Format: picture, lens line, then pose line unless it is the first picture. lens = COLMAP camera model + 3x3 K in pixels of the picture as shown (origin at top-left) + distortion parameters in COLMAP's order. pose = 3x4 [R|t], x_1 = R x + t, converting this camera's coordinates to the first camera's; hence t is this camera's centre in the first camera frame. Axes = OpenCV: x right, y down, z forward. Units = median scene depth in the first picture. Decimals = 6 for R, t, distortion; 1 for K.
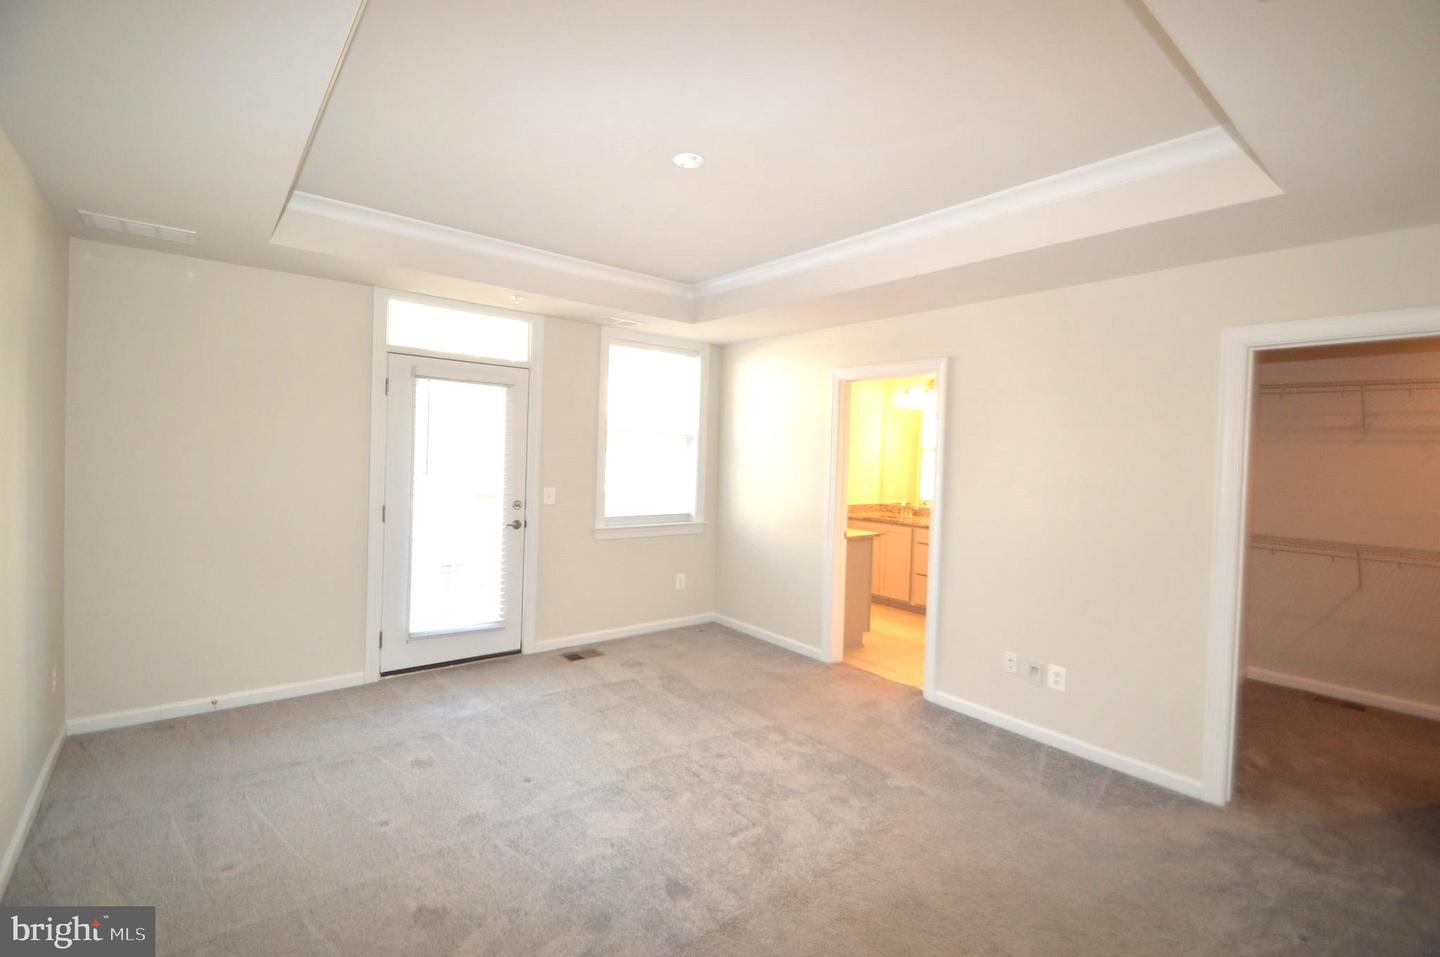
lens RADIAL K [[640.2, 0, 724.6], [0, 640.2, 475.2], [0, 0, 1]] dist [0.015245, -0.017650]
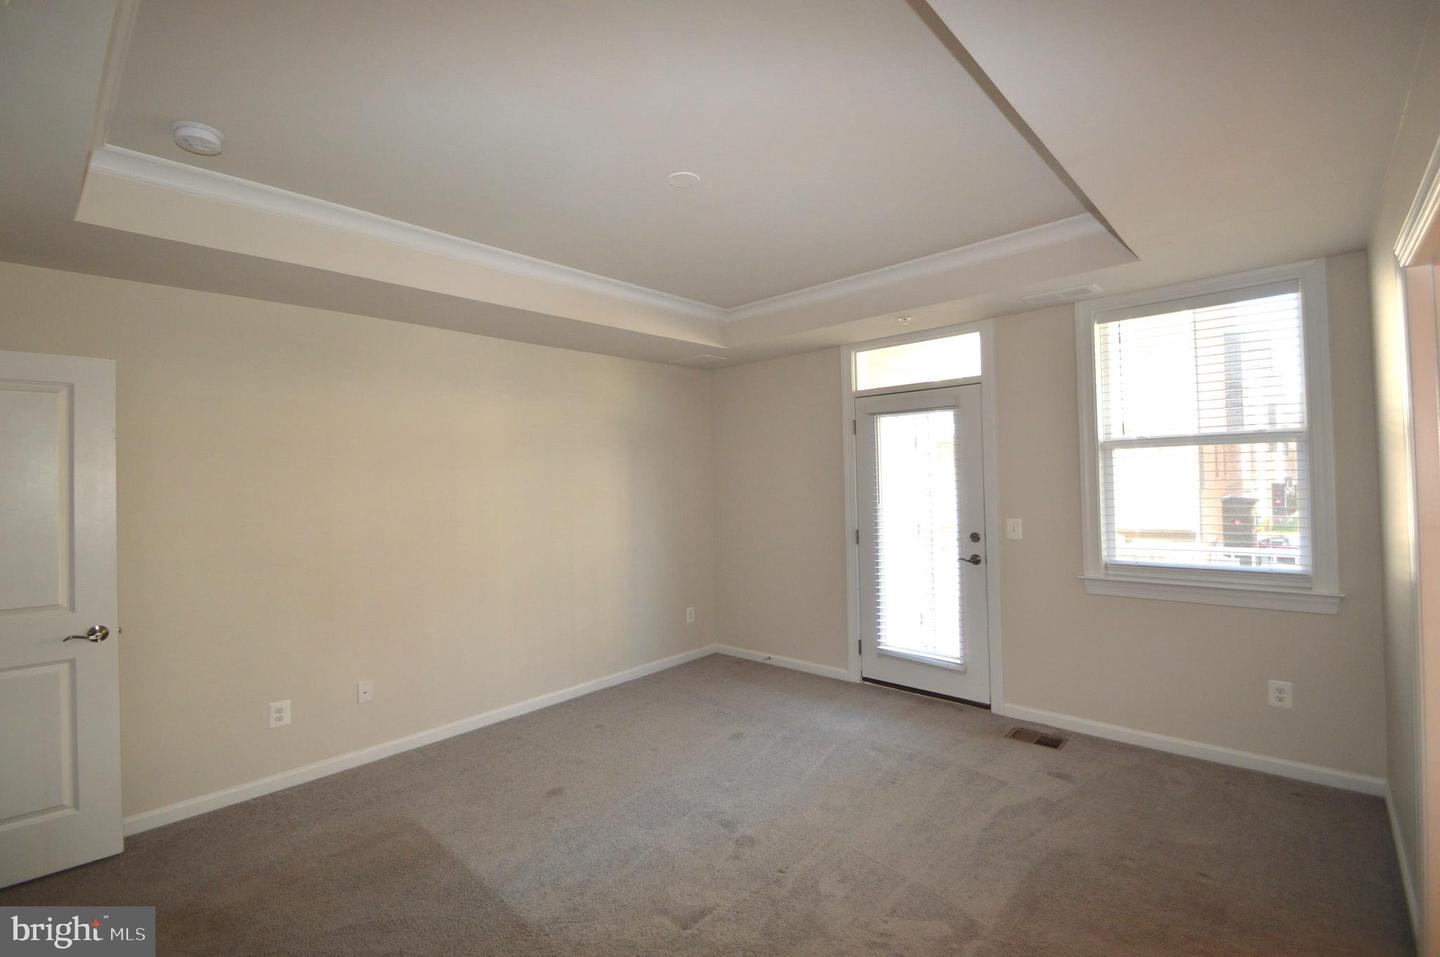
lens RADIAL K [[640.2, 0, 722.3], [0, 640.2, 475.6], [0, 0, 1]] dist [0.015245, -0.017650]
pose [[0.143573, -0.042653, -0.988720, 0.516914], [-0.002629, 0.999051, -0.043480, 0.000522], [0.989636, 0.008841, 0.143325, 0.531602]]
